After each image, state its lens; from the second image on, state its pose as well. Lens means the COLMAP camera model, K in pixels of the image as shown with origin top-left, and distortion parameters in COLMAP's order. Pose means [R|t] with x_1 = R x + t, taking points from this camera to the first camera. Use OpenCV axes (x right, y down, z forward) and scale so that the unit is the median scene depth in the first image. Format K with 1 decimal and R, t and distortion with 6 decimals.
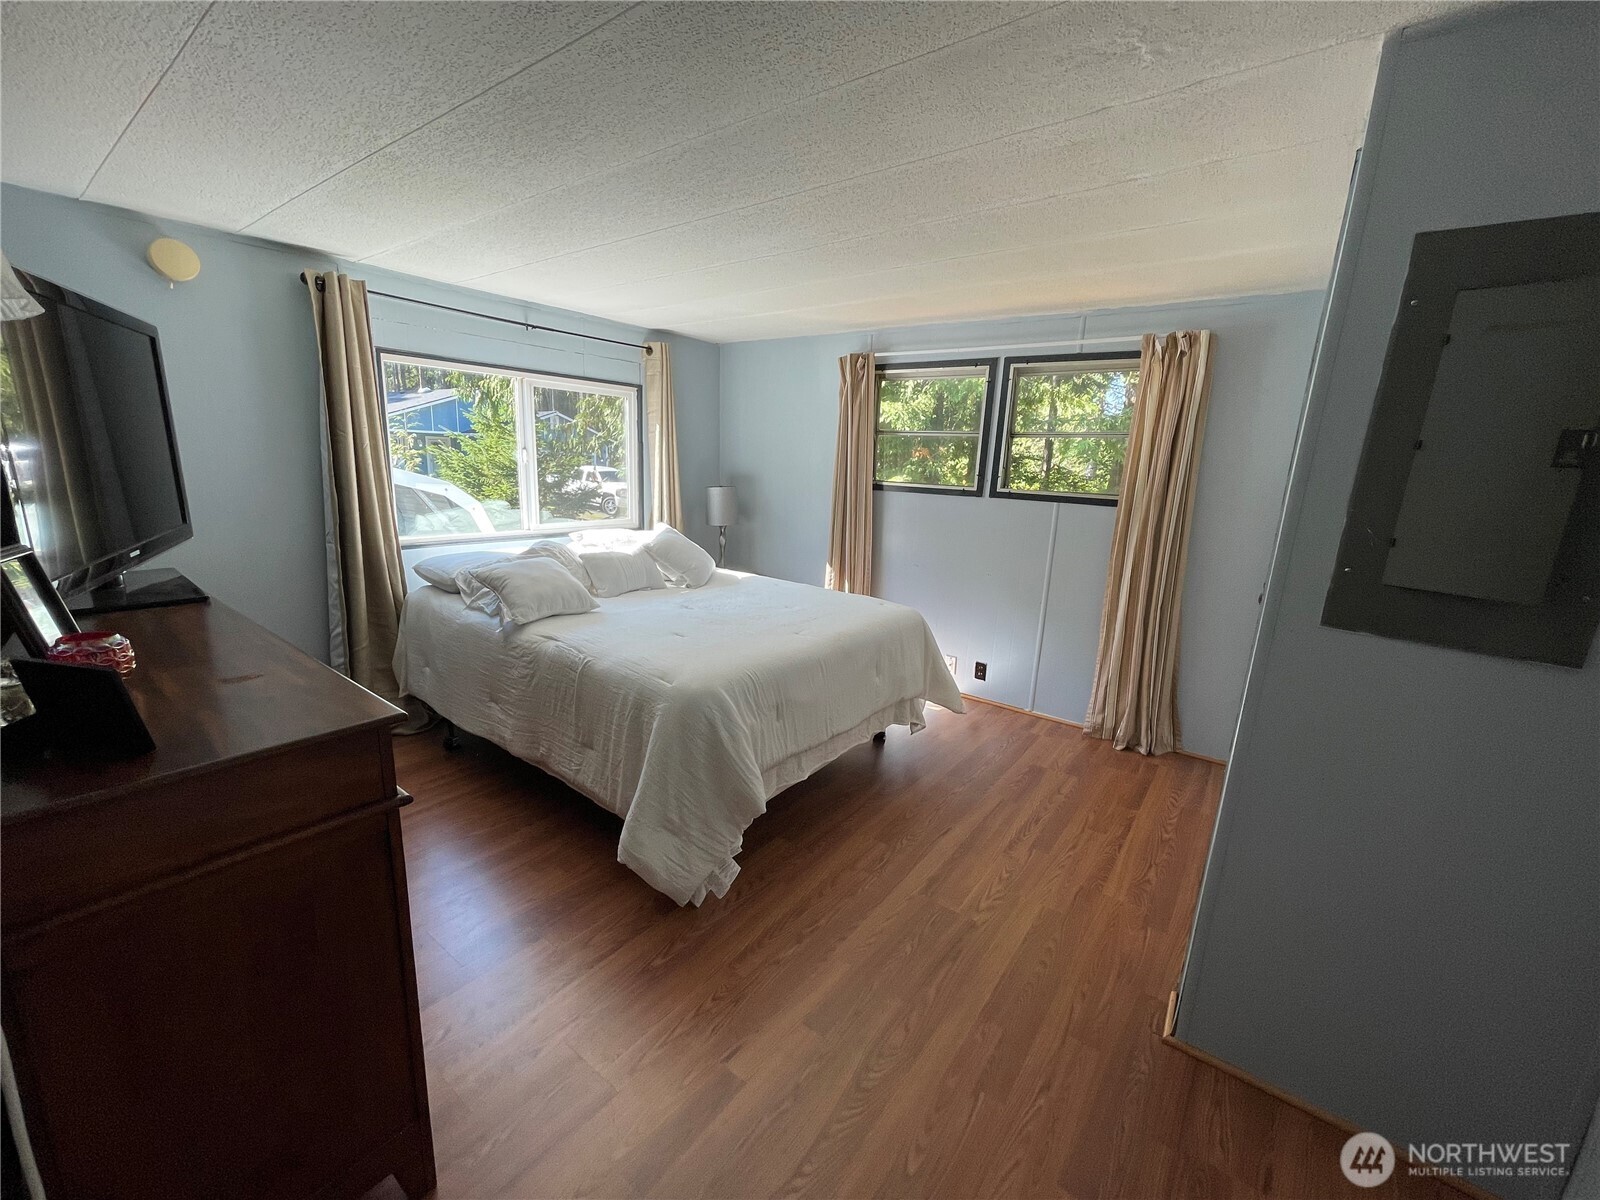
lens RADIAL K [[642.4, 0, 796.2], [0, 642.4, 597.8], [0, 0, 1]] dist [0.001491, -0.001949]
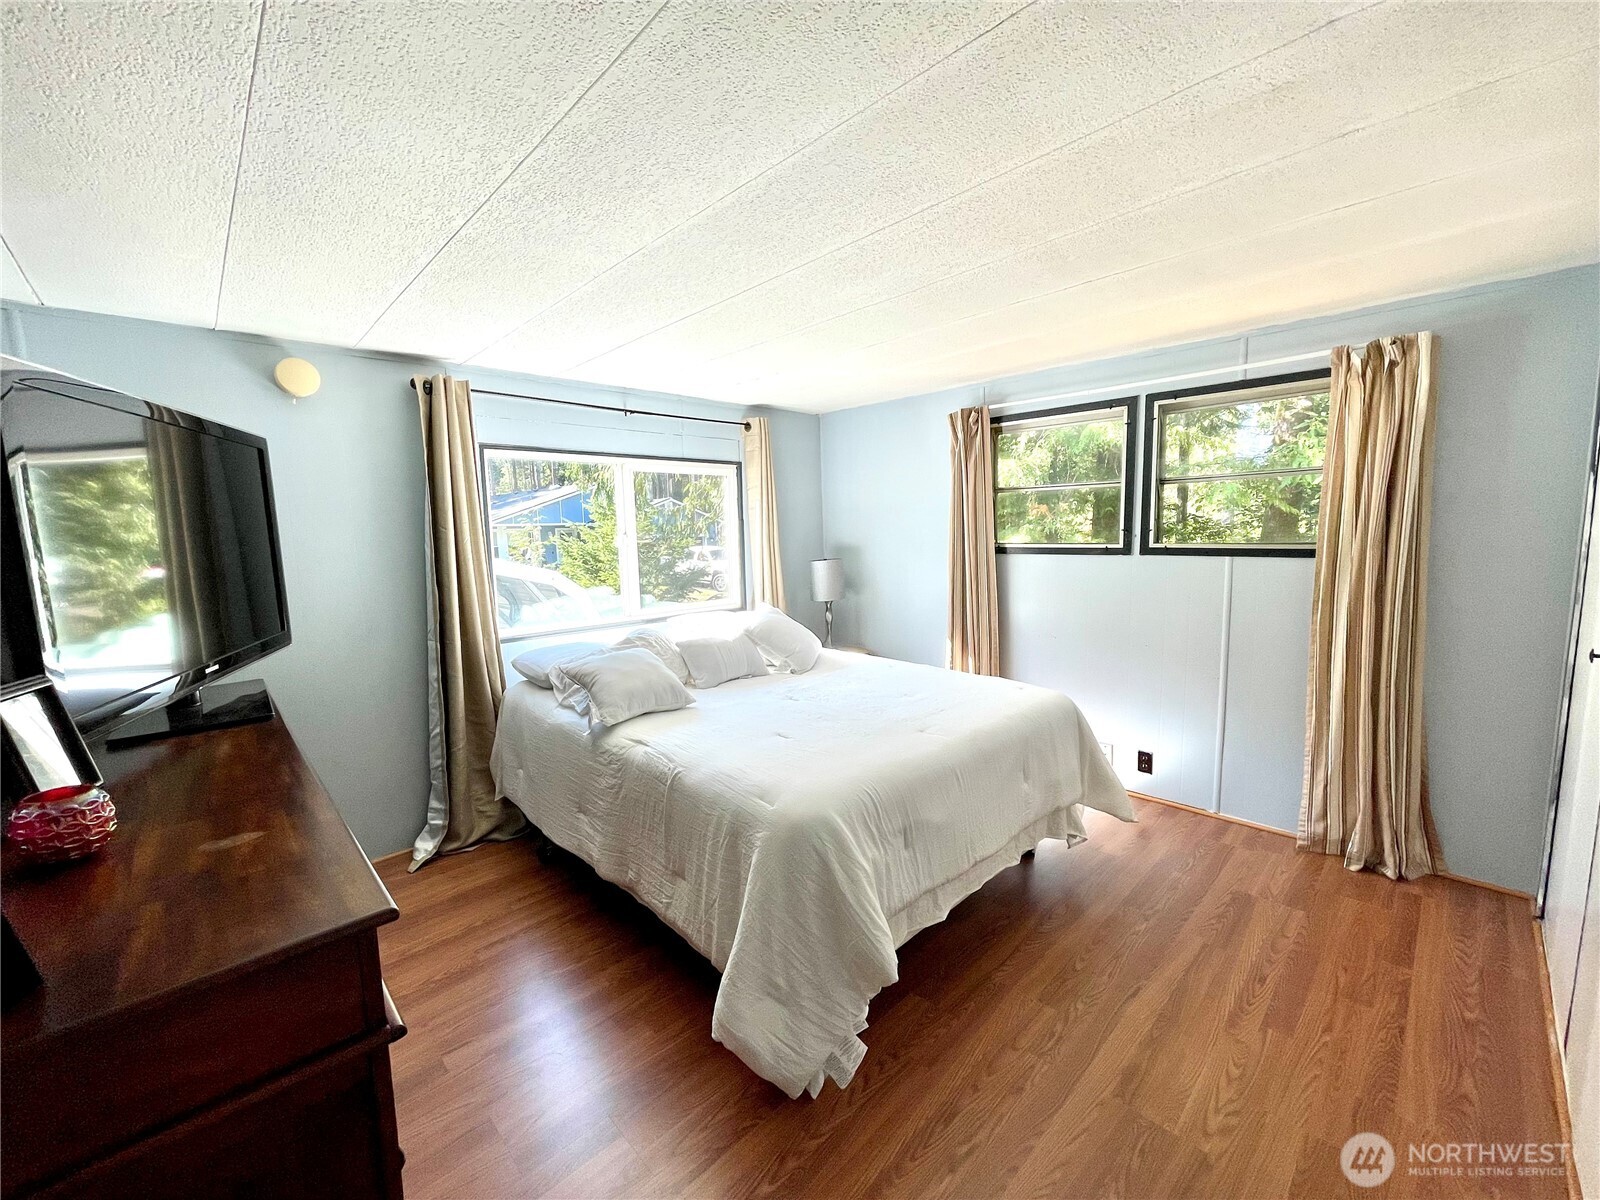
lens RADIAL K [[642.4, 0, 792.9], [0, 642.4, 597.3], [0, 0, 1]] dist [0.001491, -0.001949]
pose [[0.984620, -0.047304, -0.168186, -0.014116], [0.028858, 0.993460, -0.110476, -0.026616], [0.172312, 0.103923, 0.979545, 0.126035]]
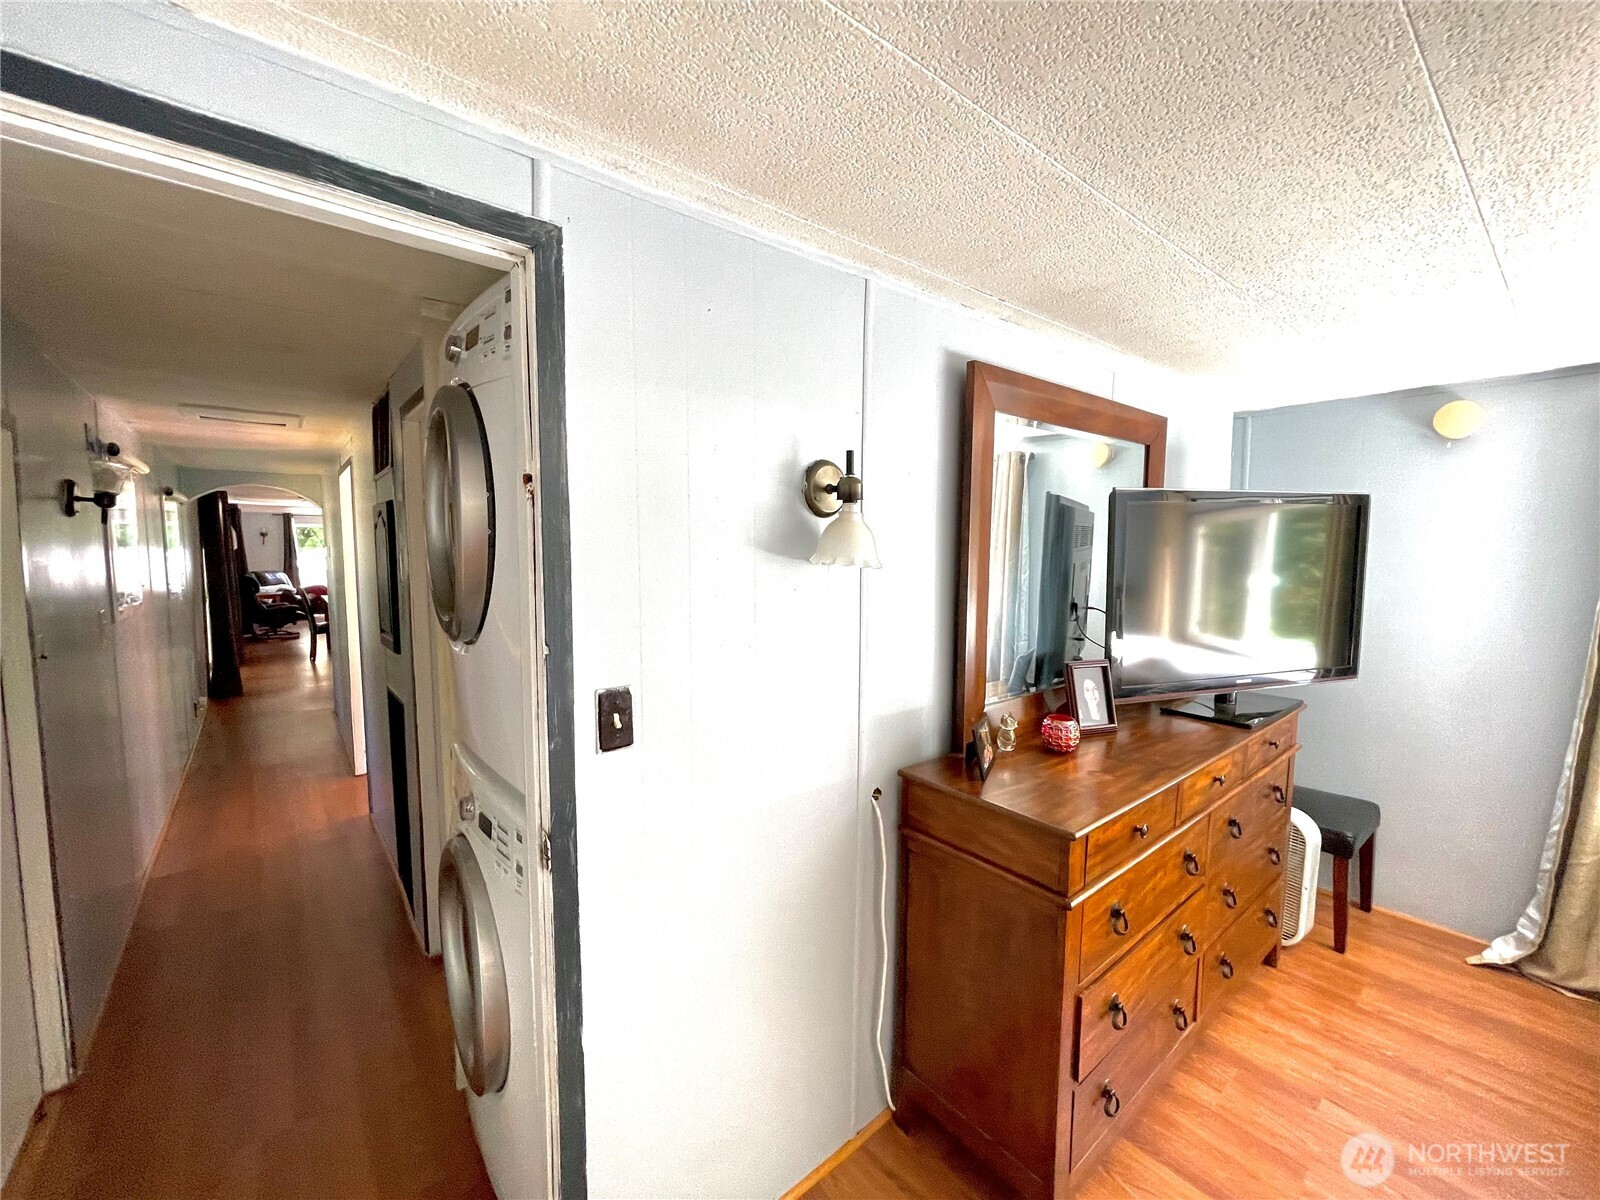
lens RADIAL K [[642.4, 0, 805.9], [0, 642.4, 600.6], [0, 0, 1]] dist [0.001491, -0.001949]
pose [[-0.233361, 0.038821, -0.971615, 0.237889], [-0.218147, 0.971644, 0.091216, -0.088996], [0.947605, 0.233241, -0.218275, 0.248838]]
